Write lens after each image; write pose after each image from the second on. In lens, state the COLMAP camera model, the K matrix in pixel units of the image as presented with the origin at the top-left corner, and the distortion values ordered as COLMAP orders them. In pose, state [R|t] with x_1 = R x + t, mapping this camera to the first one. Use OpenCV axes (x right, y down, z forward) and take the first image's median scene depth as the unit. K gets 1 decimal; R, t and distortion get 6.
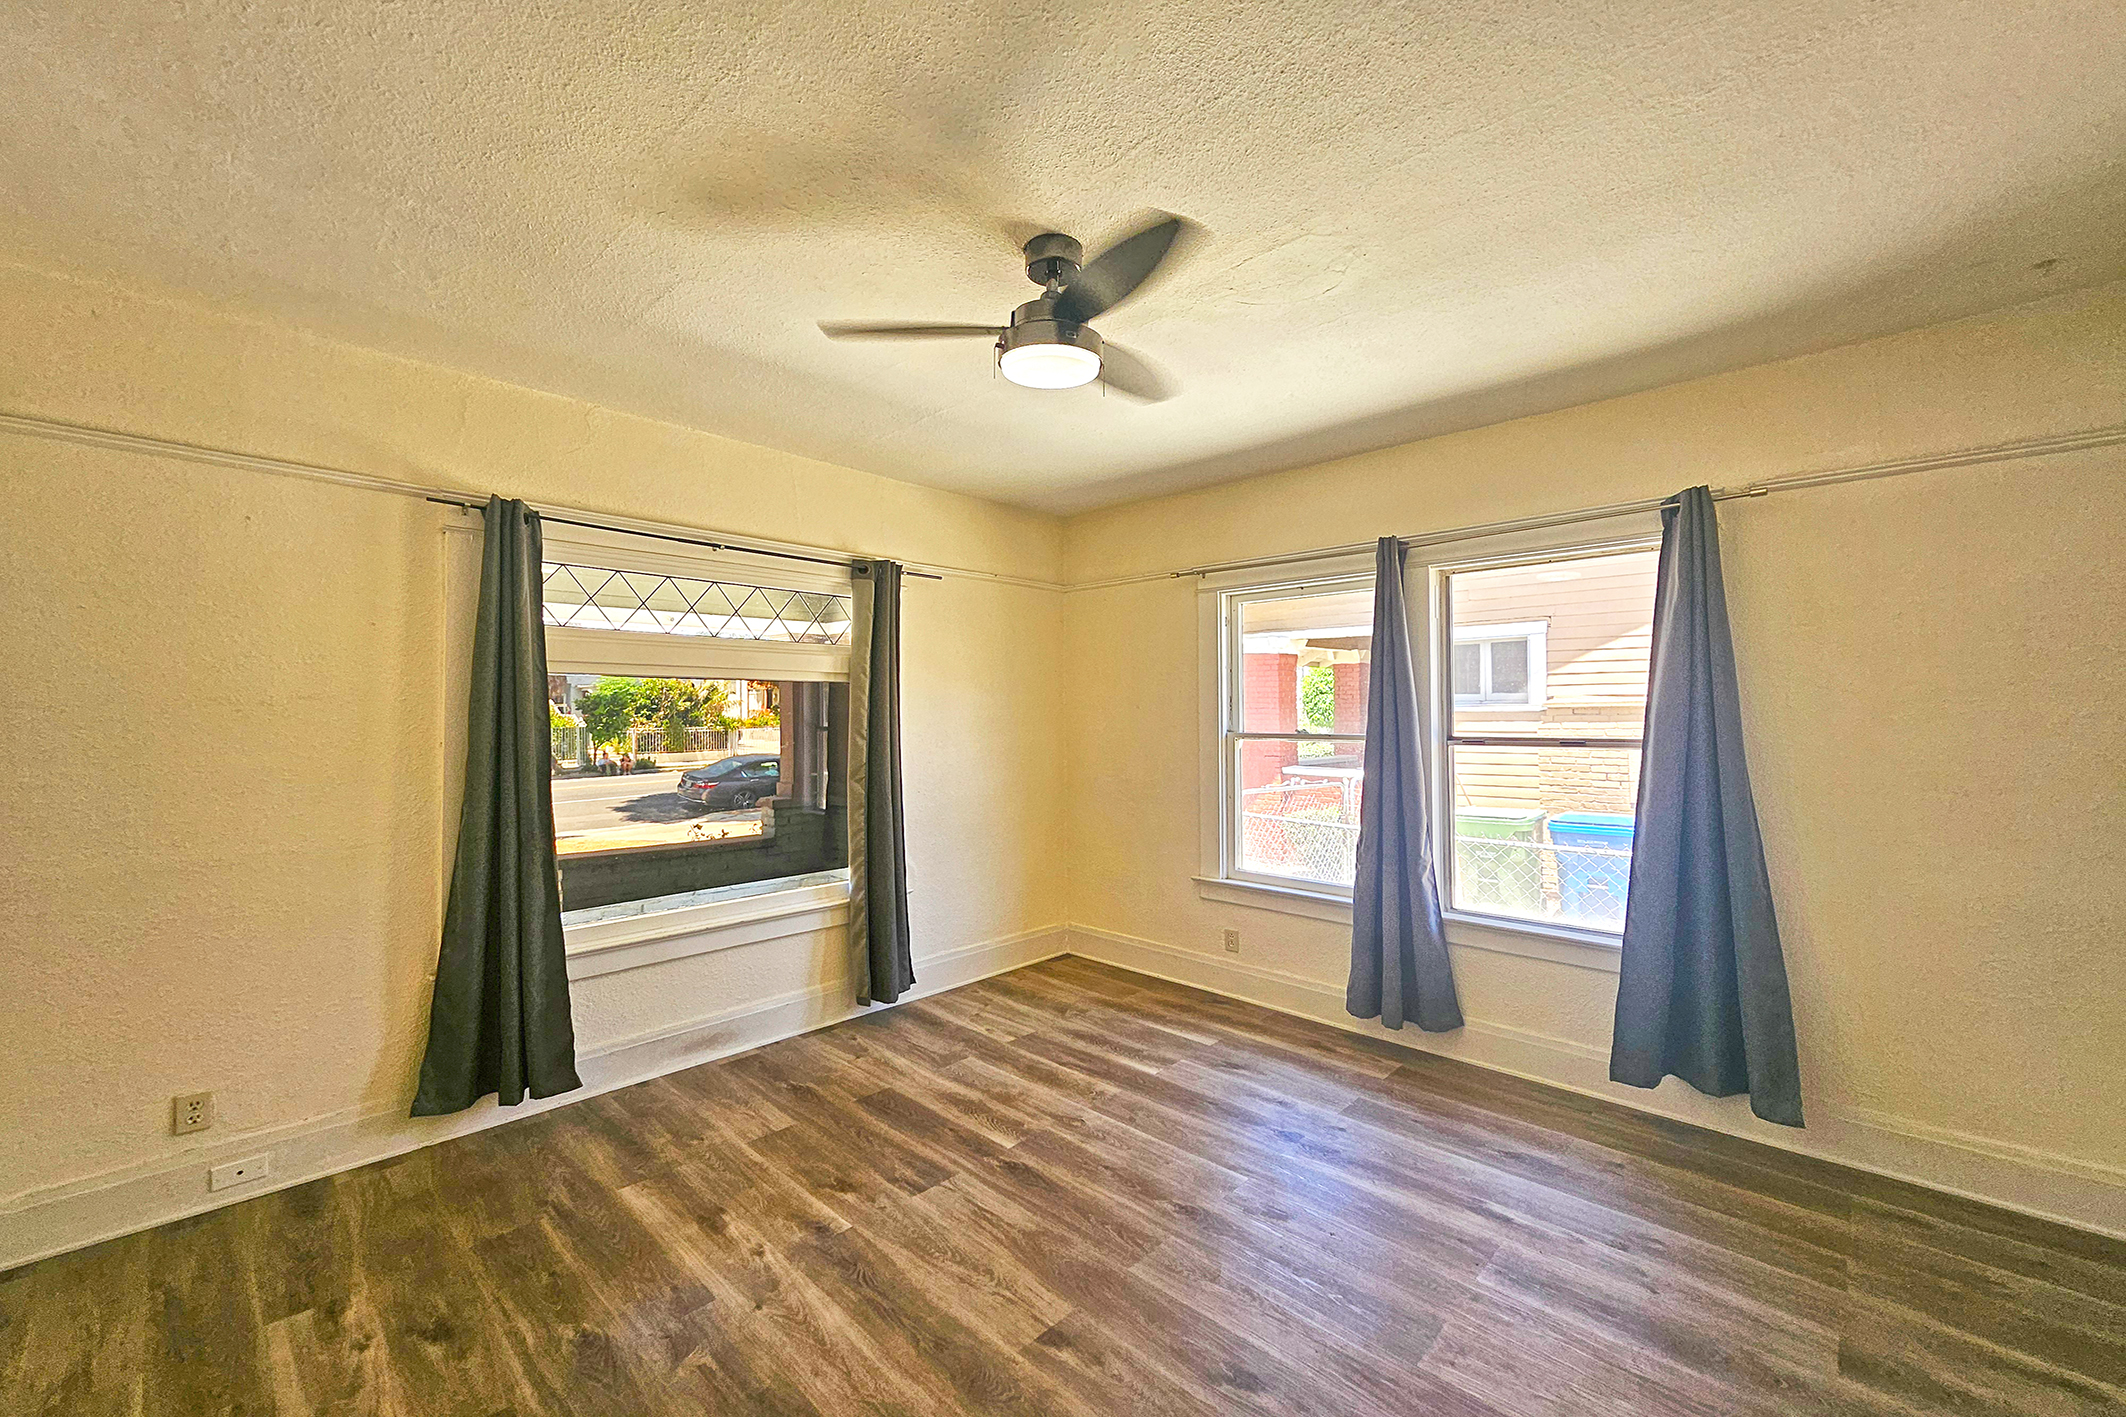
lens RADIAL K [[833.1, 0, 1064.0], [0, 833.1, 705.9], [0, 0, 1]] dist [0.001812, -0.000370]
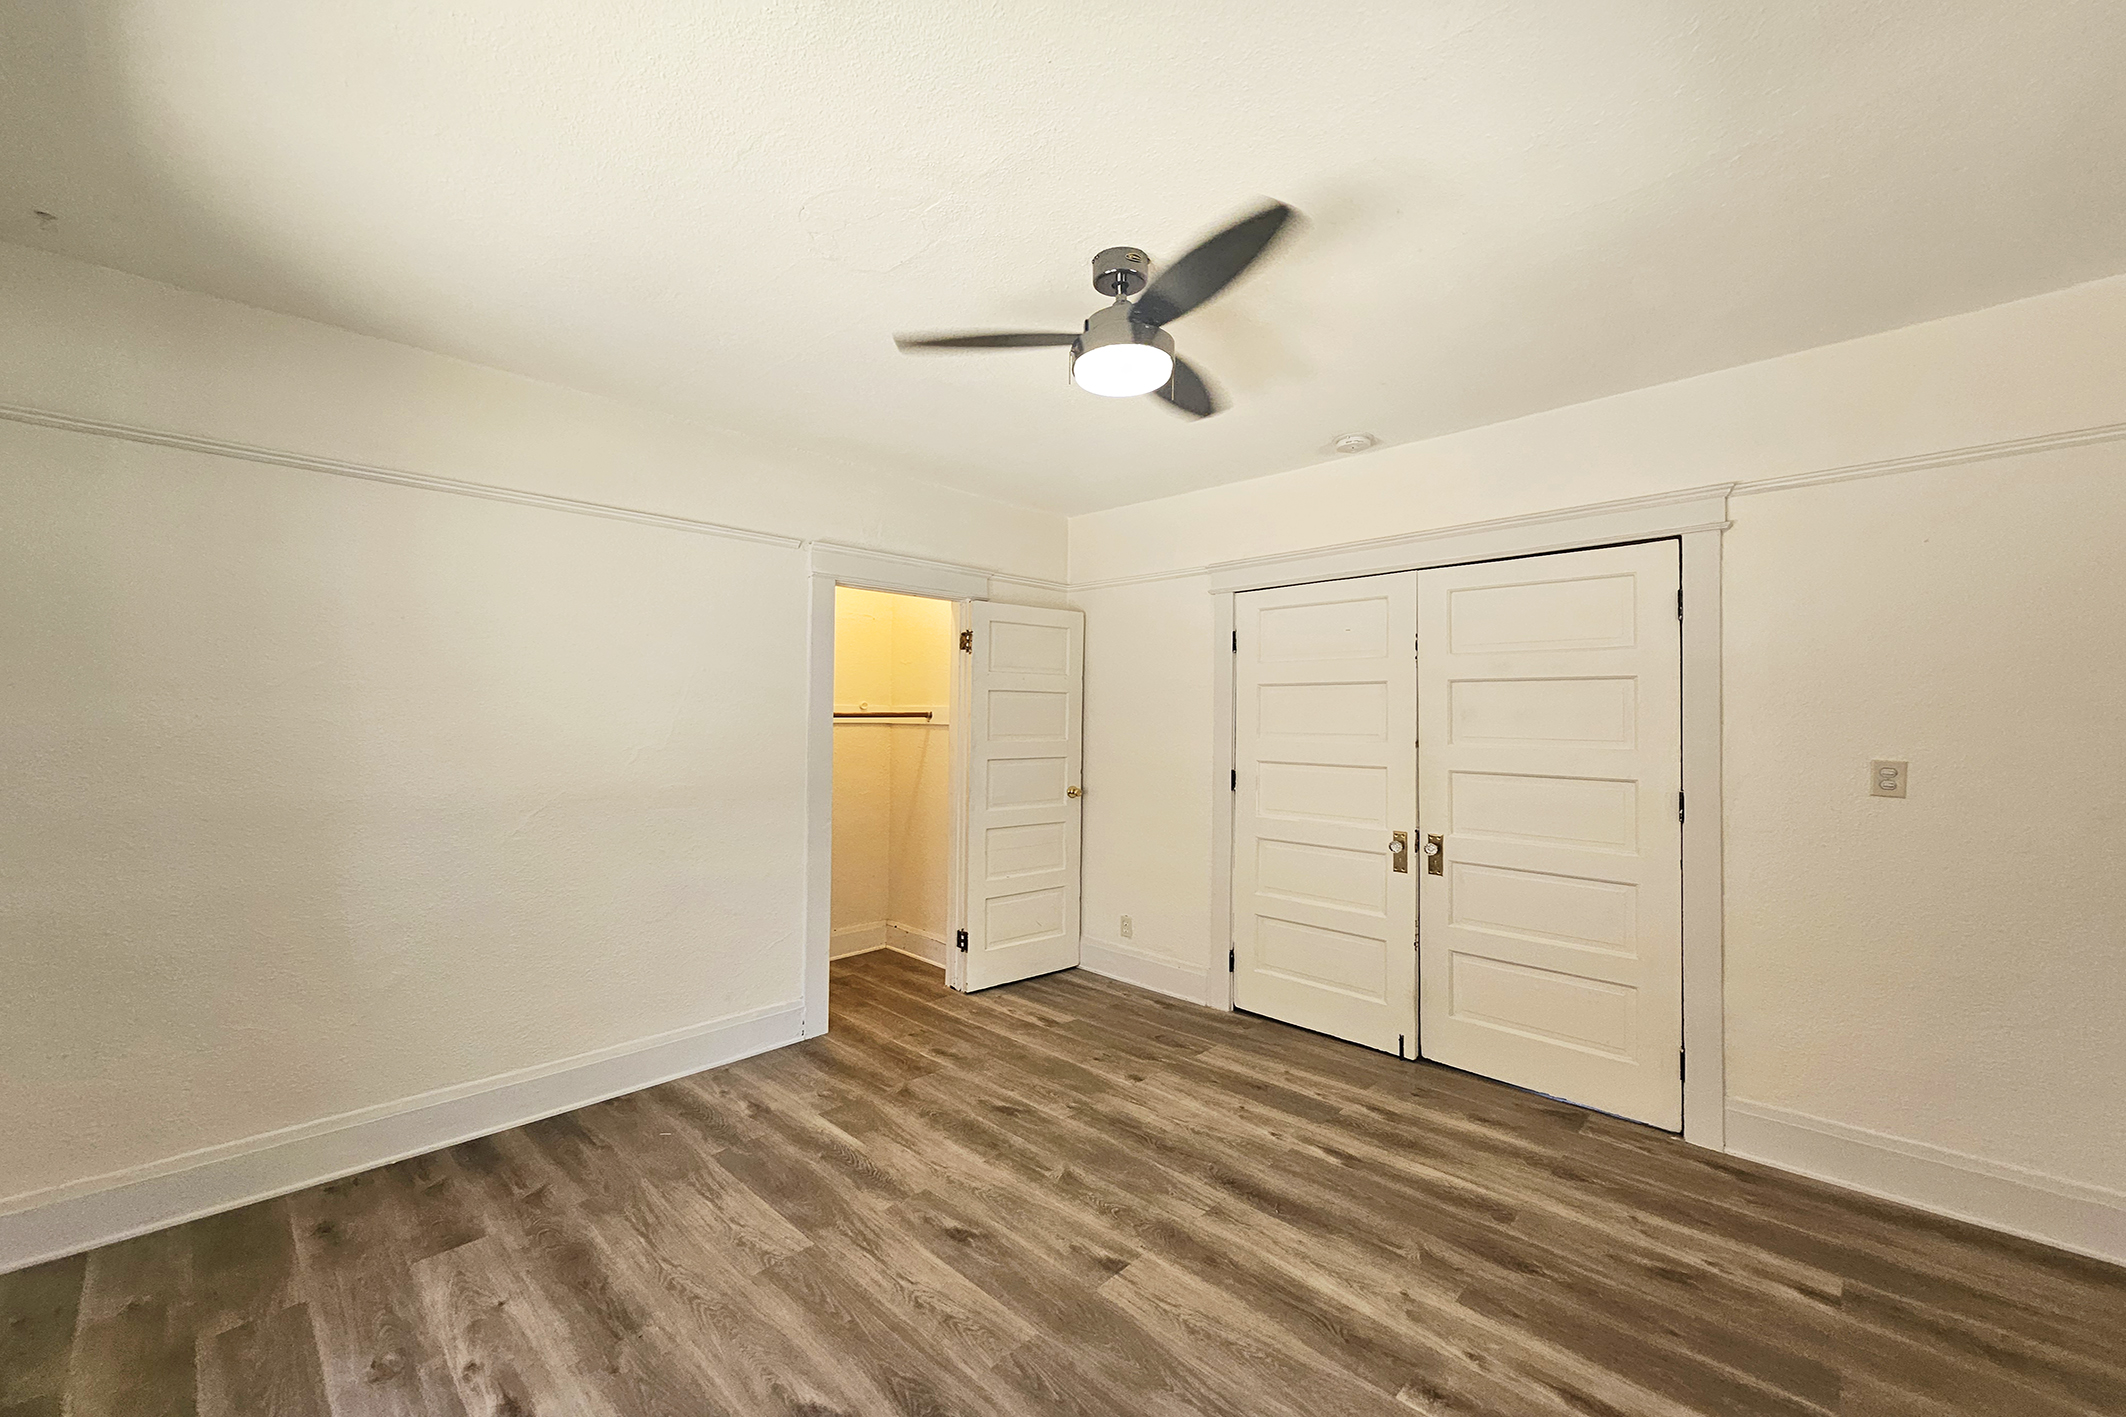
lens RADIAL K [[833.1, 0, 1062.3], [0, 833.1, 706.9], [0, 0, 1]] dist [0.001812, -0.000370]
pose [[-0.999994, -0.003278, 0.001484, 0.056645], [-0.003289, 0.999968, -0.007338, 0.010061], [-0.001460, -0.007343, -0.999972, 2.112688]]
